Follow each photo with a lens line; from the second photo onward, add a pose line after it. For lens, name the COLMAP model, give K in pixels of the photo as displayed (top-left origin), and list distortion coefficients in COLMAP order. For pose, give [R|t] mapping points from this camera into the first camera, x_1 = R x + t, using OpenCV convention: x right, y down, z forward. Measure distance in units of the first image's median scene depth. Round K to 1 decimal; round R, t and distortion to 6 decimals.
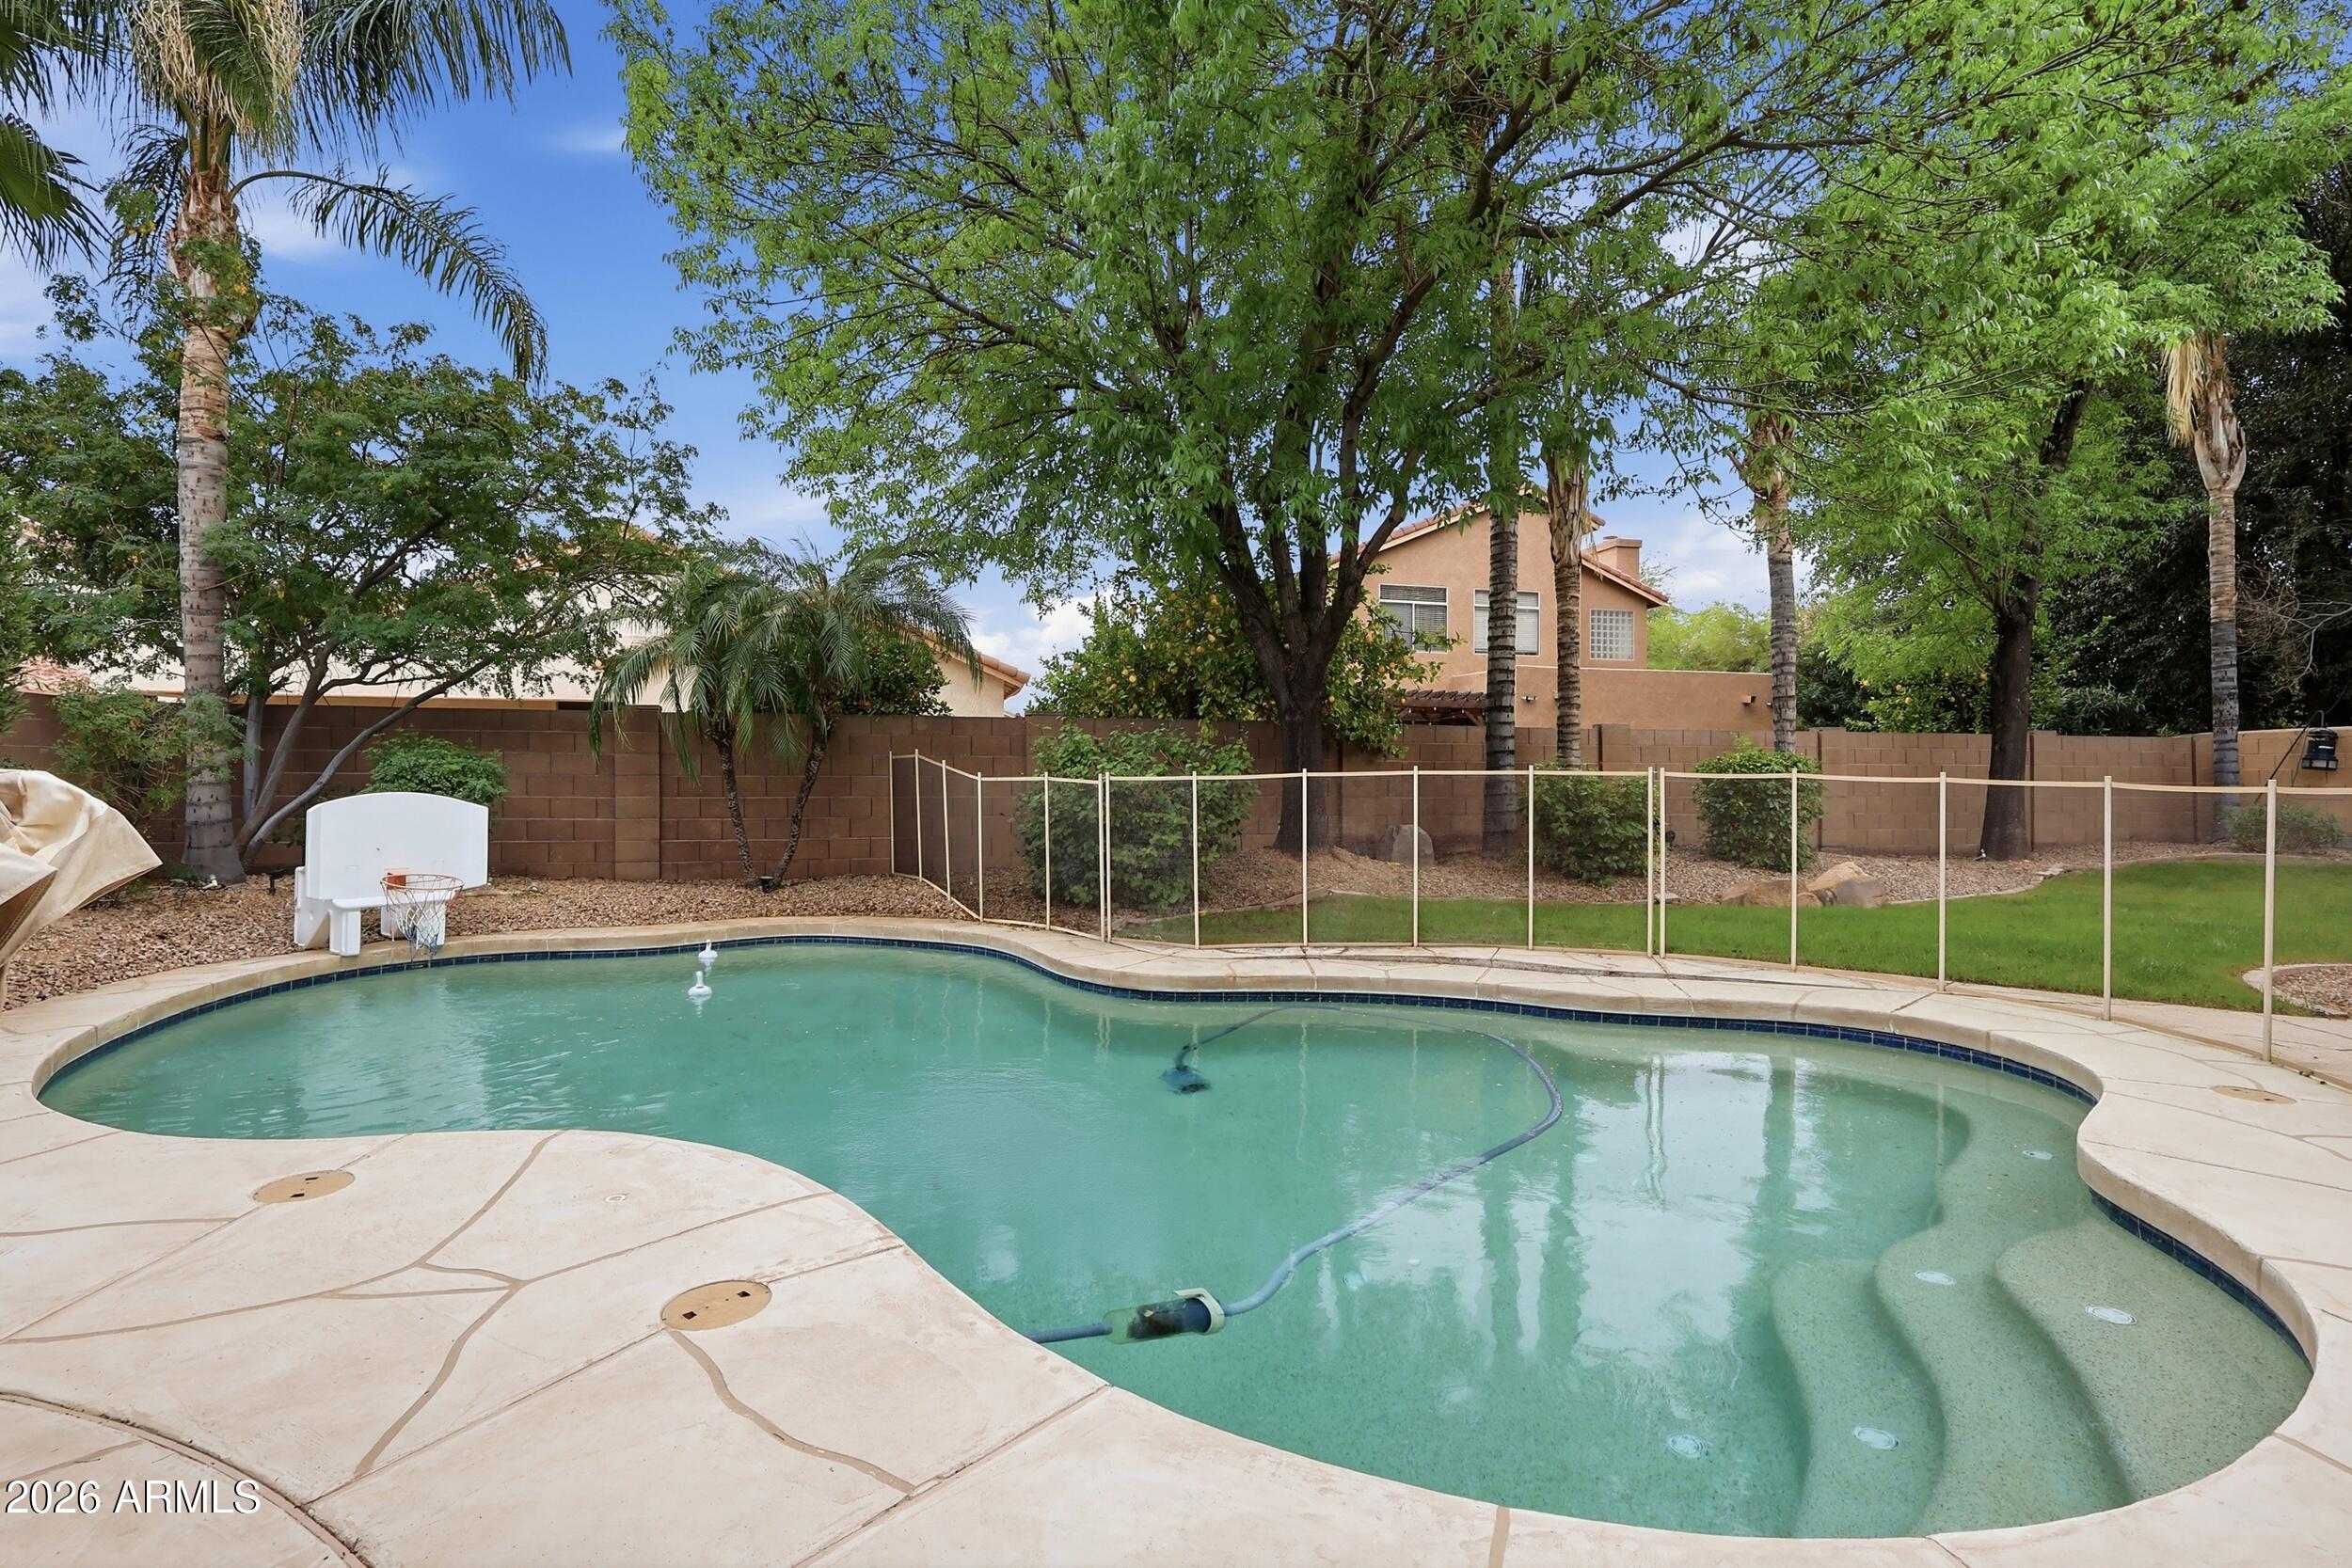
lens RADIAL K [[1093.7, 0, 1168.3], [0, 1093.7, 778.1], [0, 0, 1]] dist [-0.003572, 0.000864]
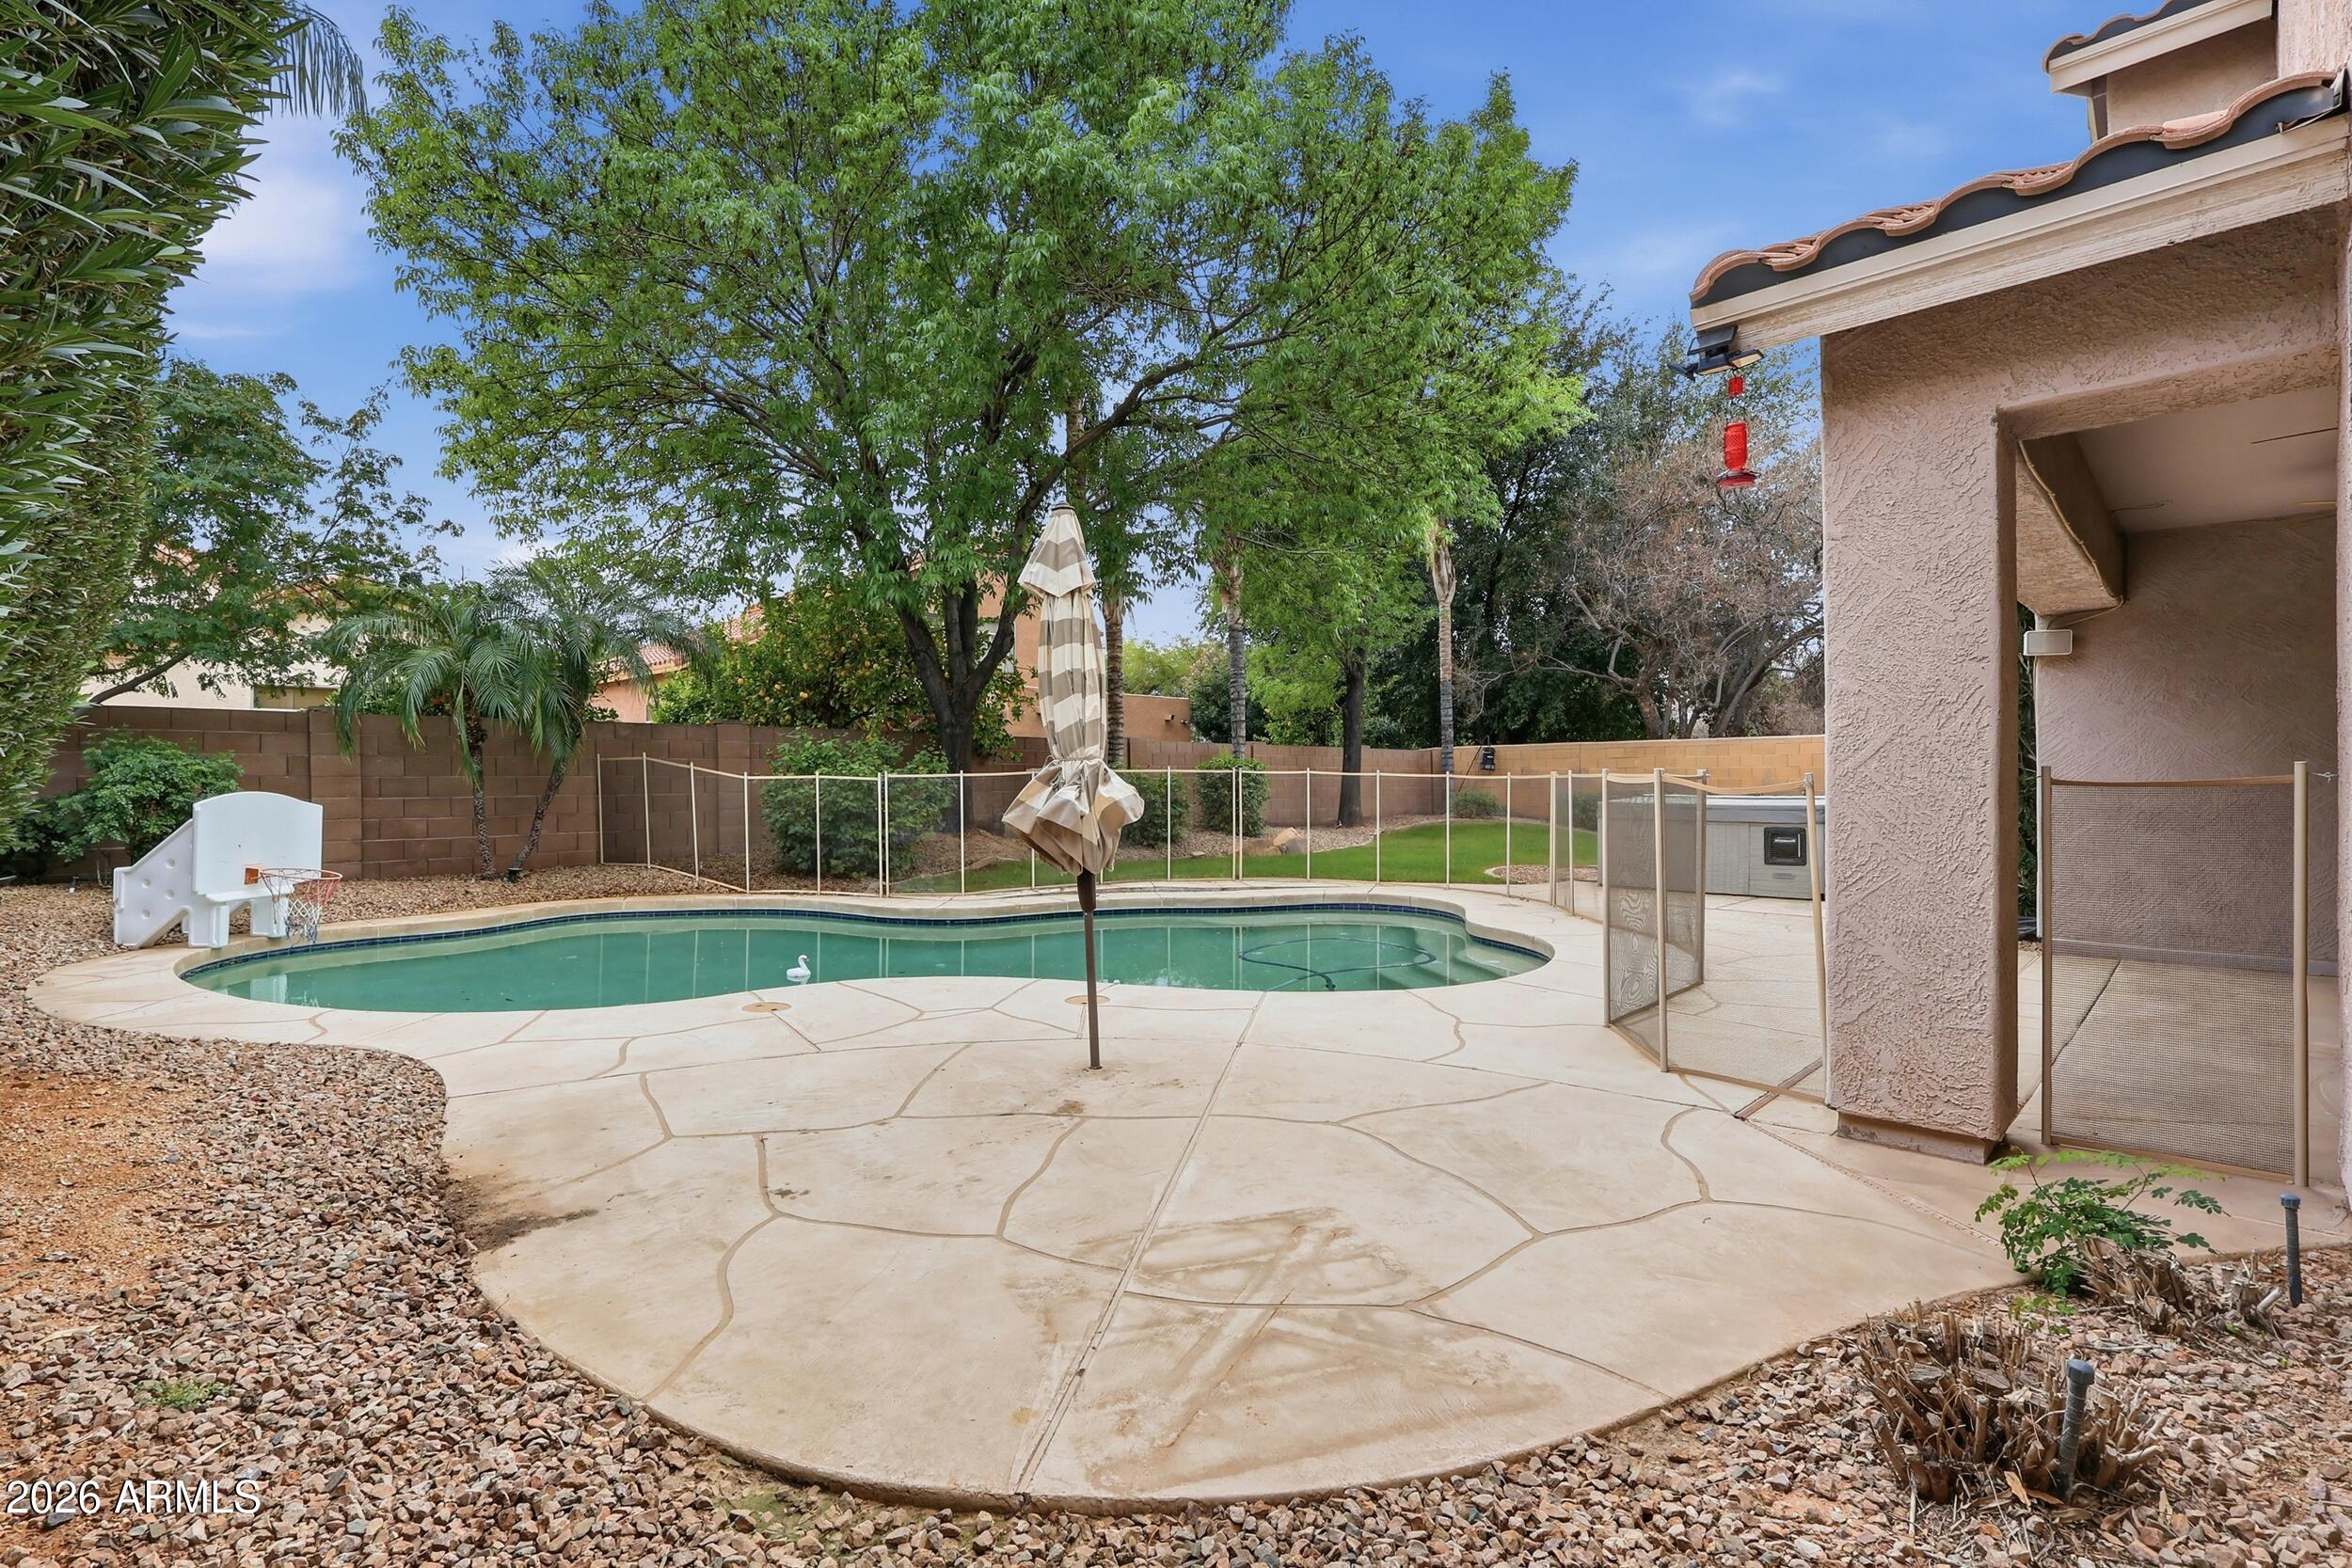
lens RADIAL K [[1093.7, 0, 1168.3], [0, 1093.7, 778.1], [0, 0, 1]] dist [-0.003572, 0.000864]
pose [[0.849416, -0.005429, 0.527696, -0.282411], [0.007290, 0.999972, -0.001447, 0.004488], [-0.527674, 0.005076, 0.849432, -0.198903]]
